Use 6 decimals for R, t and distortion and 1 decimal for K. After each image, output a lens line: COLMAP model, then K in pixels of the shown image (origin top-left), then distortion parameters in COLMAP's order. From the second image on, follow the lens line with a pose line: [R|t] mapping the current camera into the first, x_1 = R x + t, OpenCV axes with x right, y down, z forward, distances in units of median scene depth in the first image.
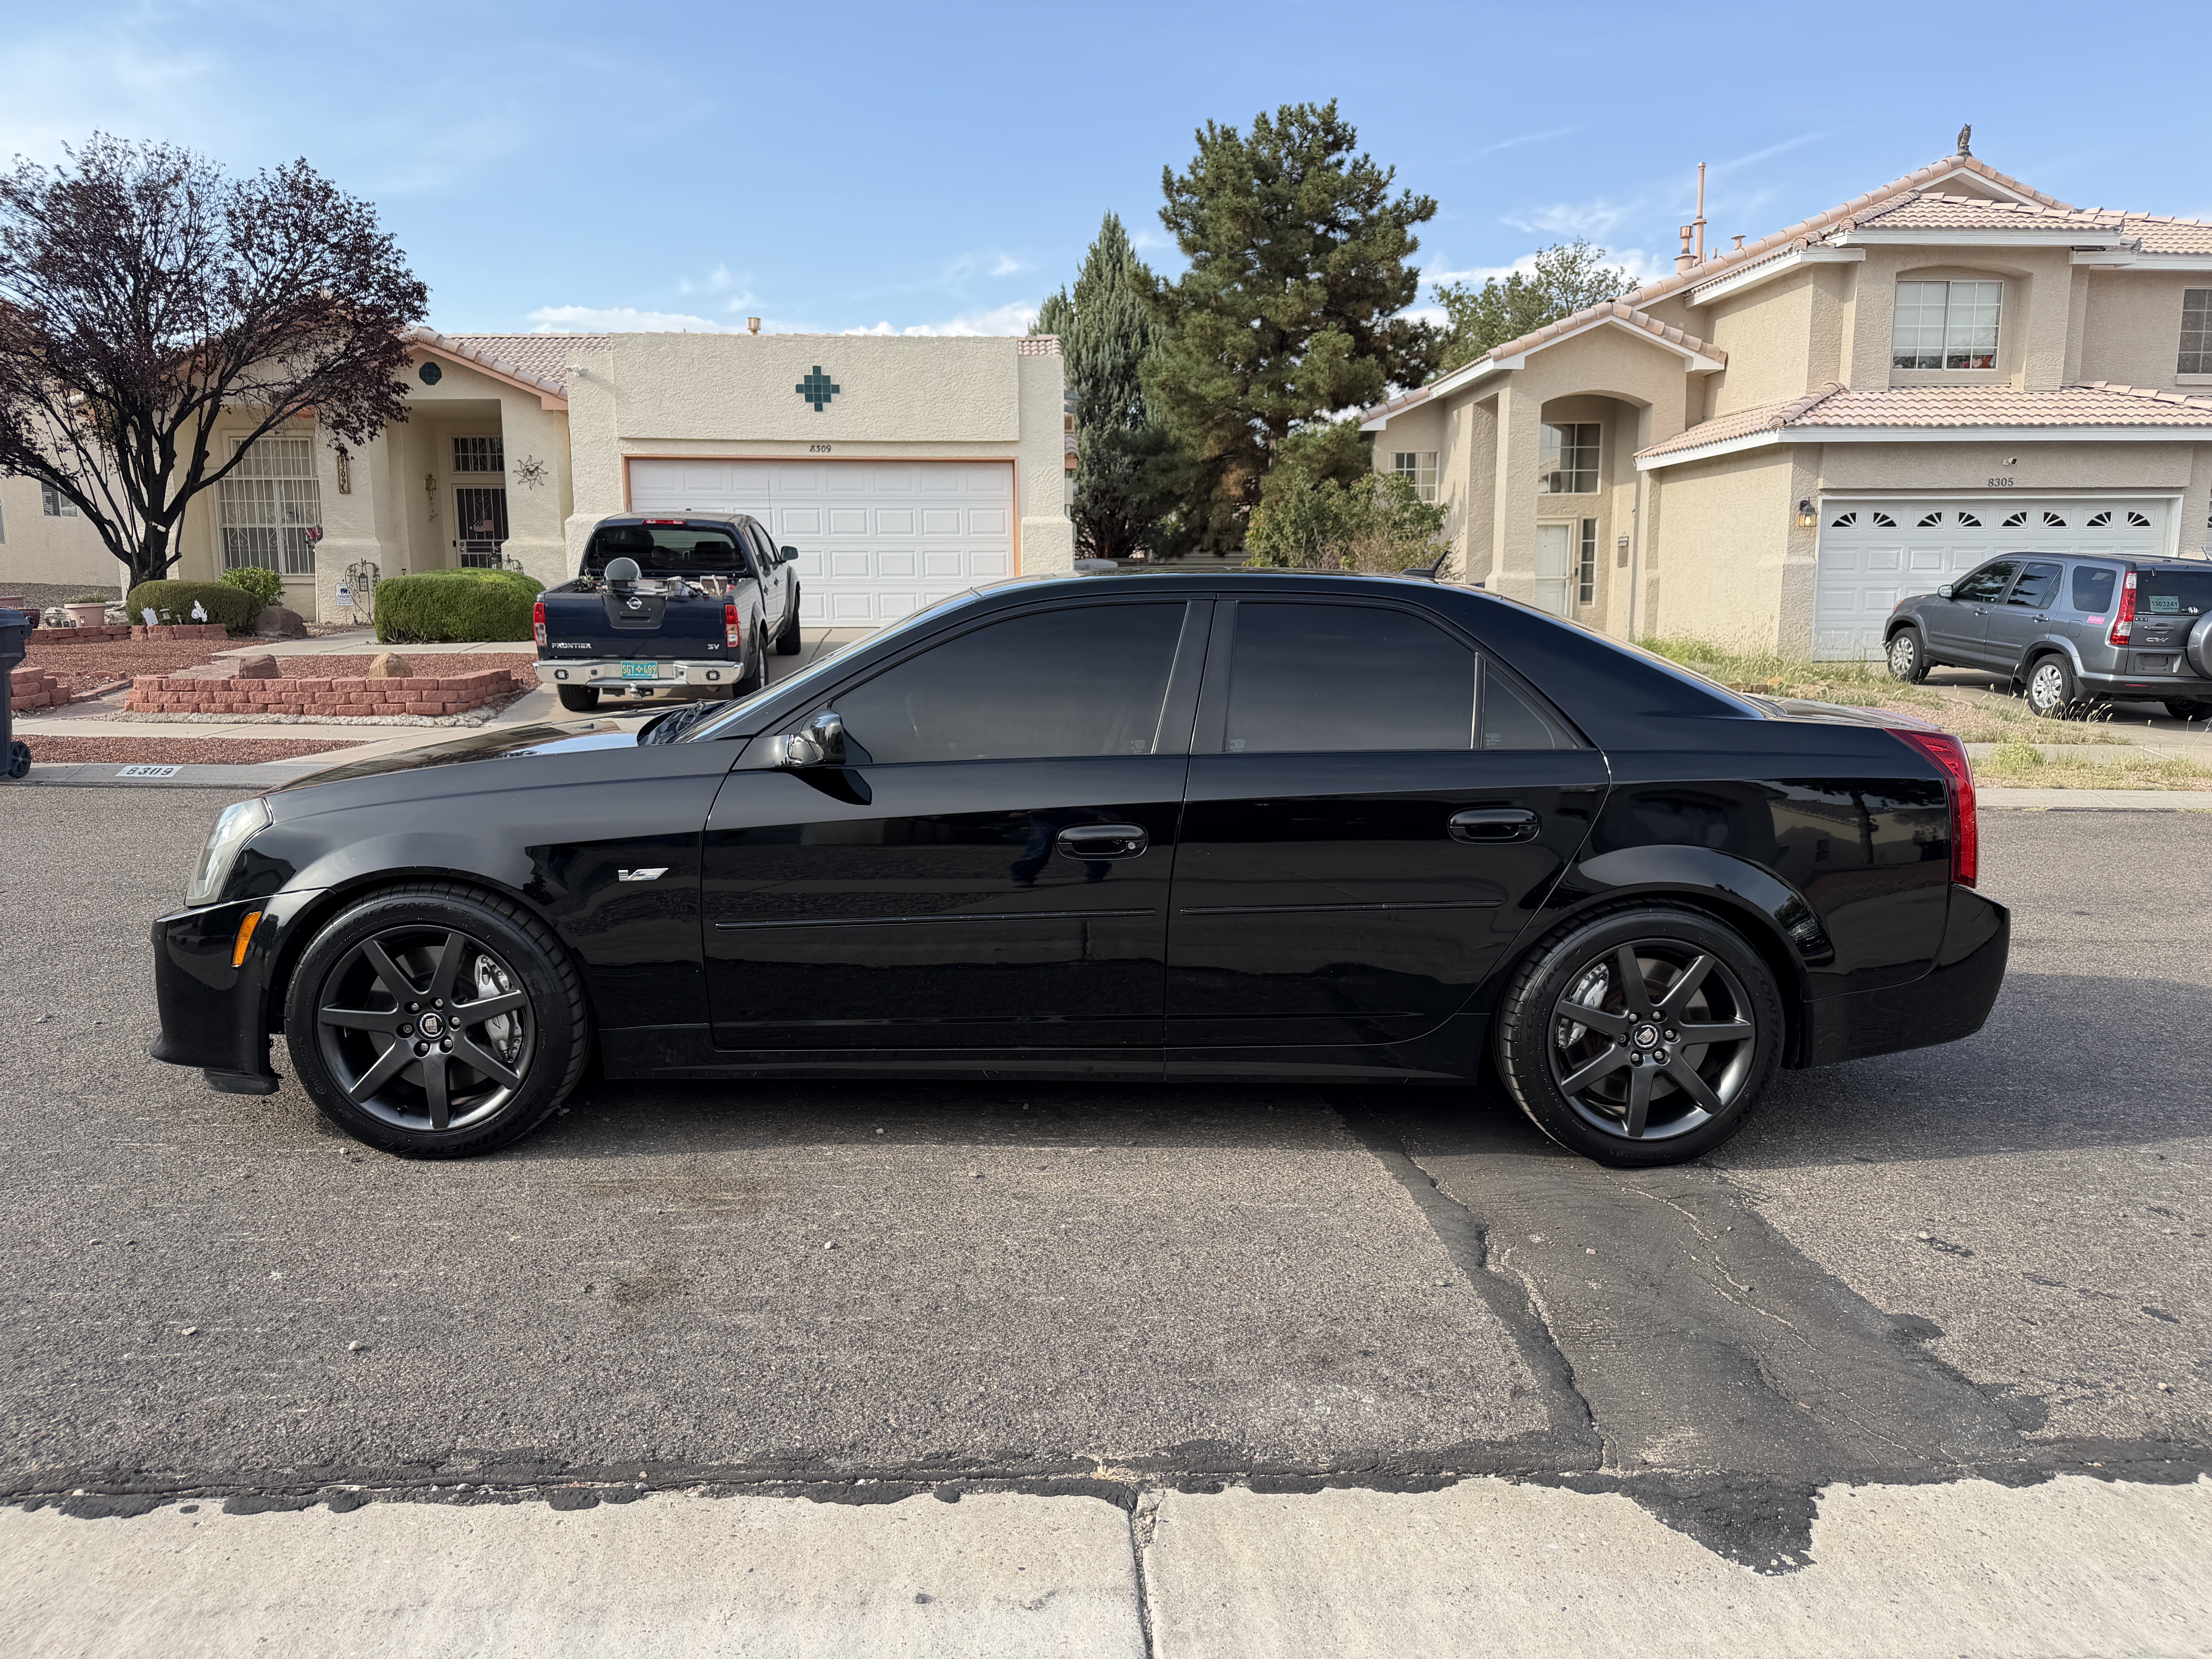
lens RADIAL K [[1563.4, 0, 1121.4], [0, 1563.4, 833.8], [0, 0, 1]] dist [0.005036, -0.020916]
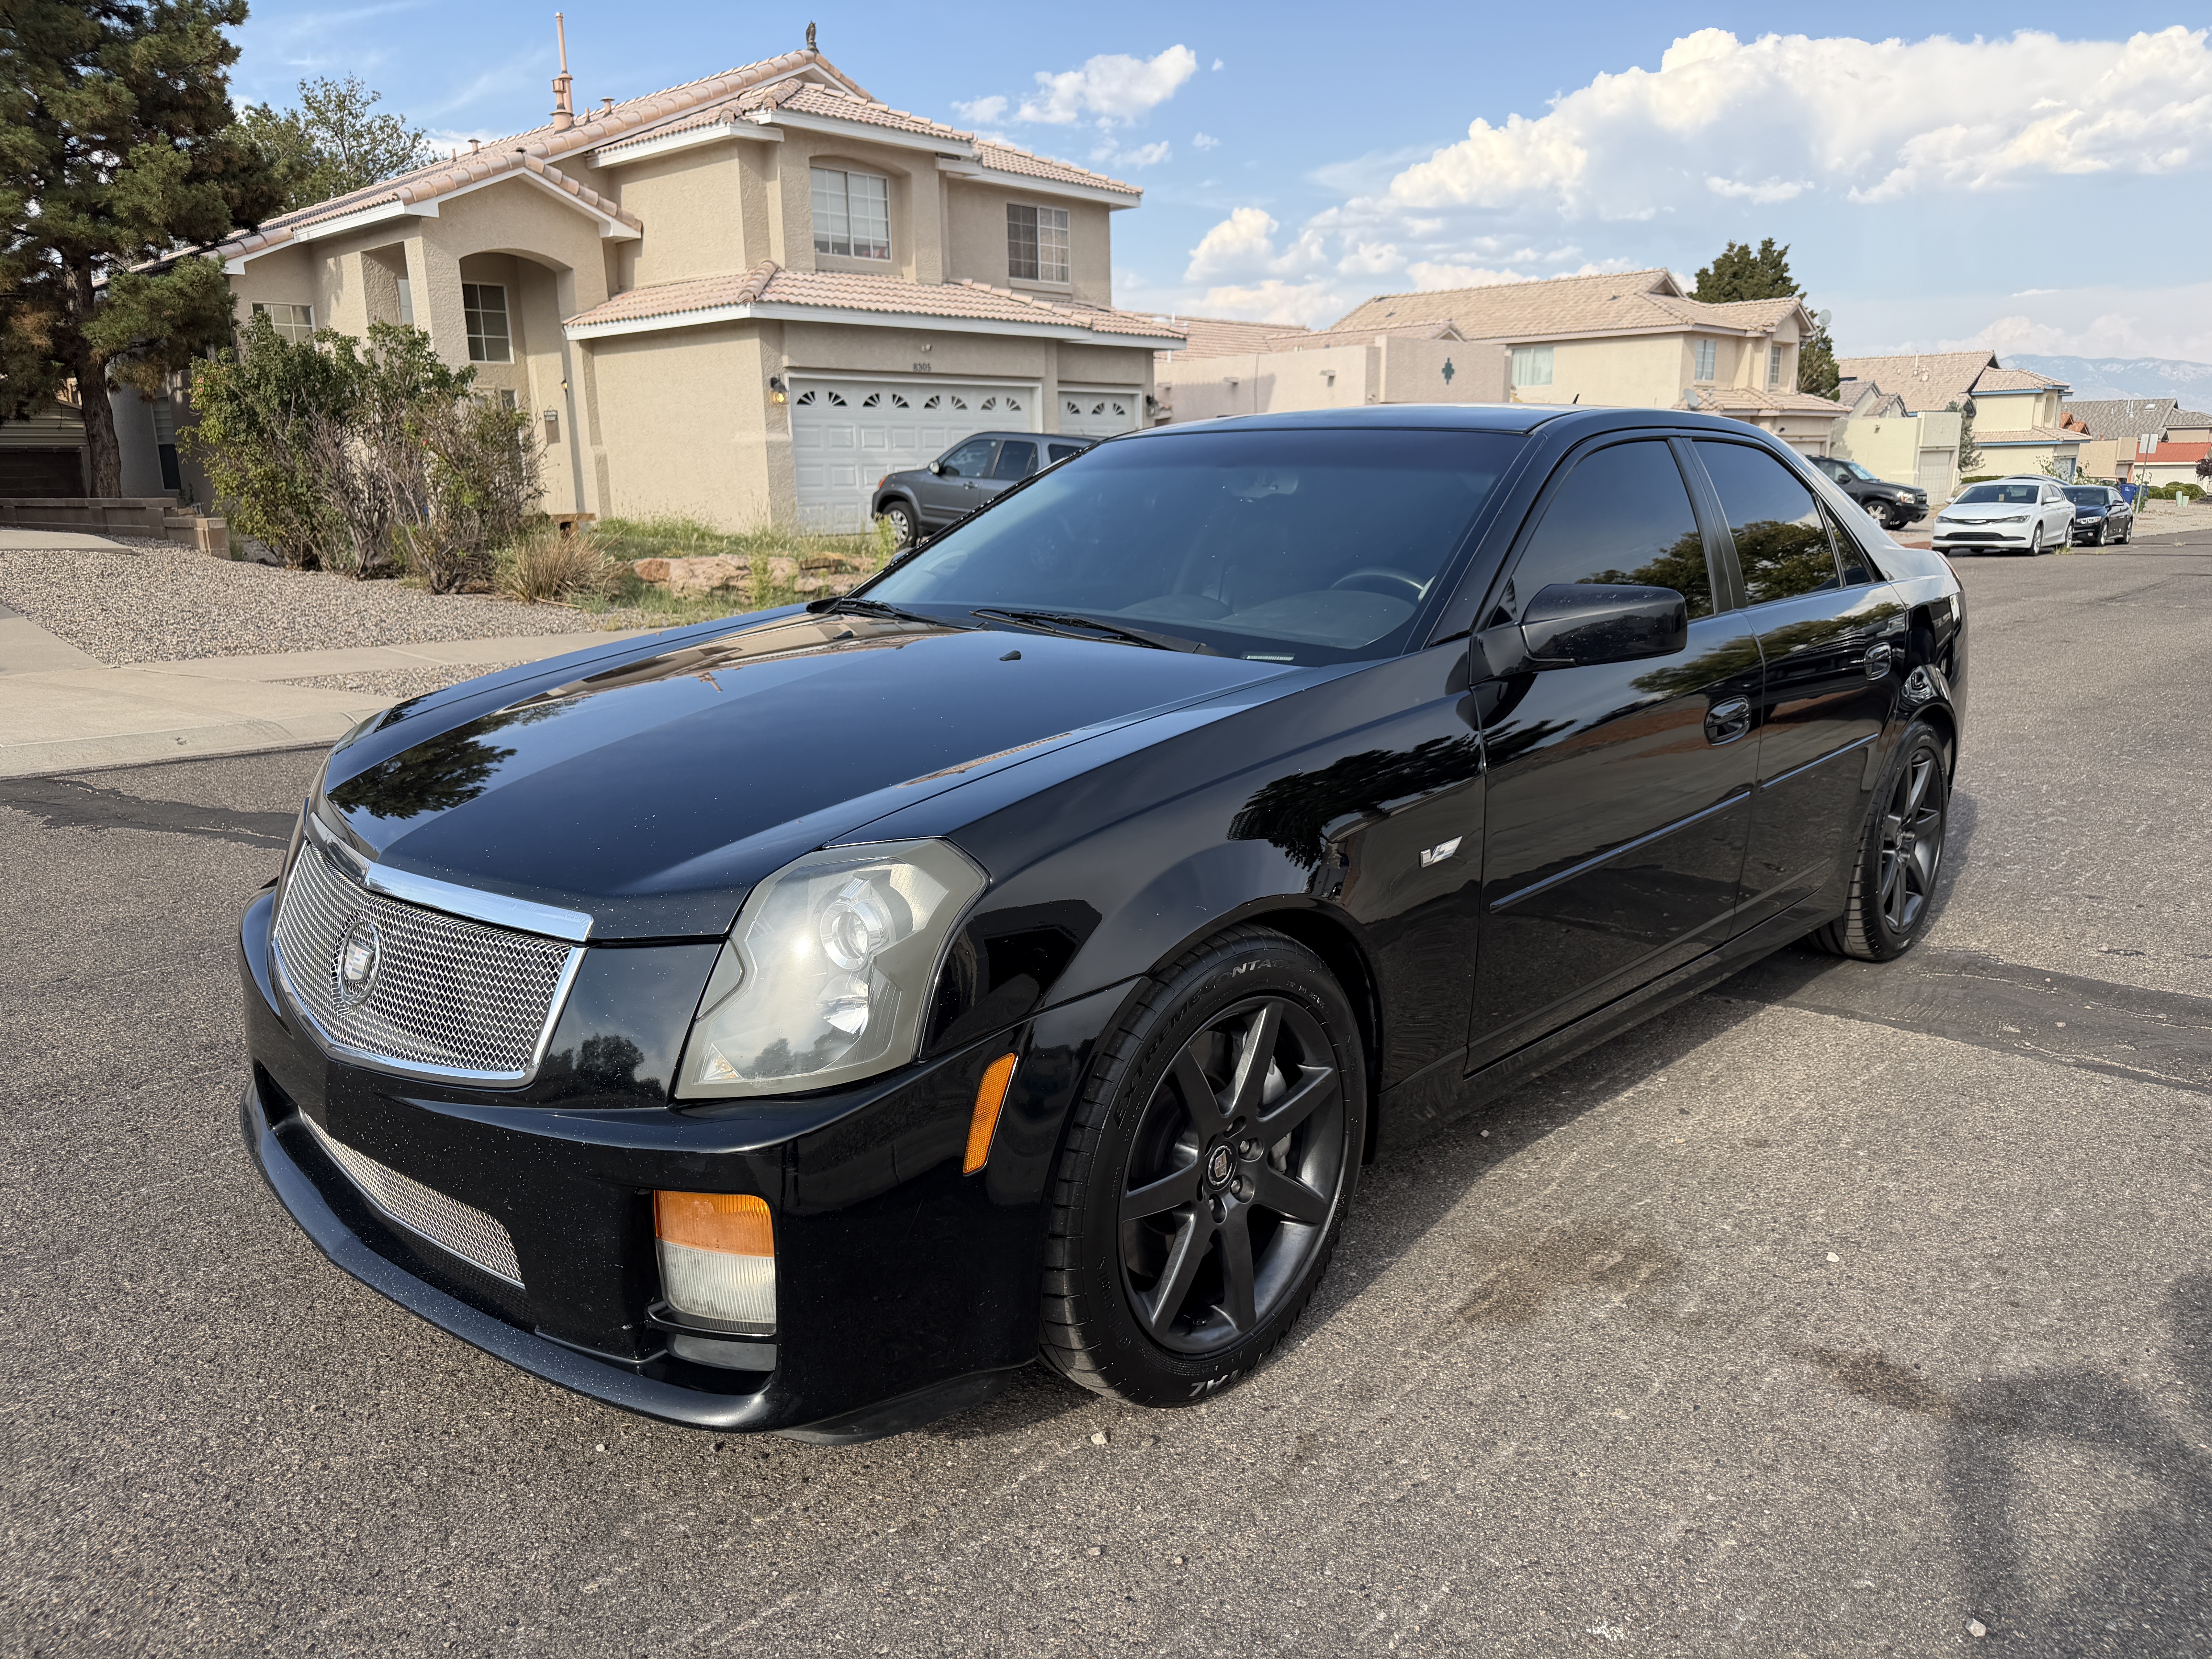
lens RADIAL K [[1563.4, 0, 1116.9], [0, 1563.4, 833.4], [0, 0, 1]] dist [0.005036, -0.020916]
pose [[0.722861, -0.160331, 0.672135, -0.125801], [0.111669, 0.987028, 0.115349, -0.010872], [-0.681911, -0.008325, 0.731388, 0.088774]]
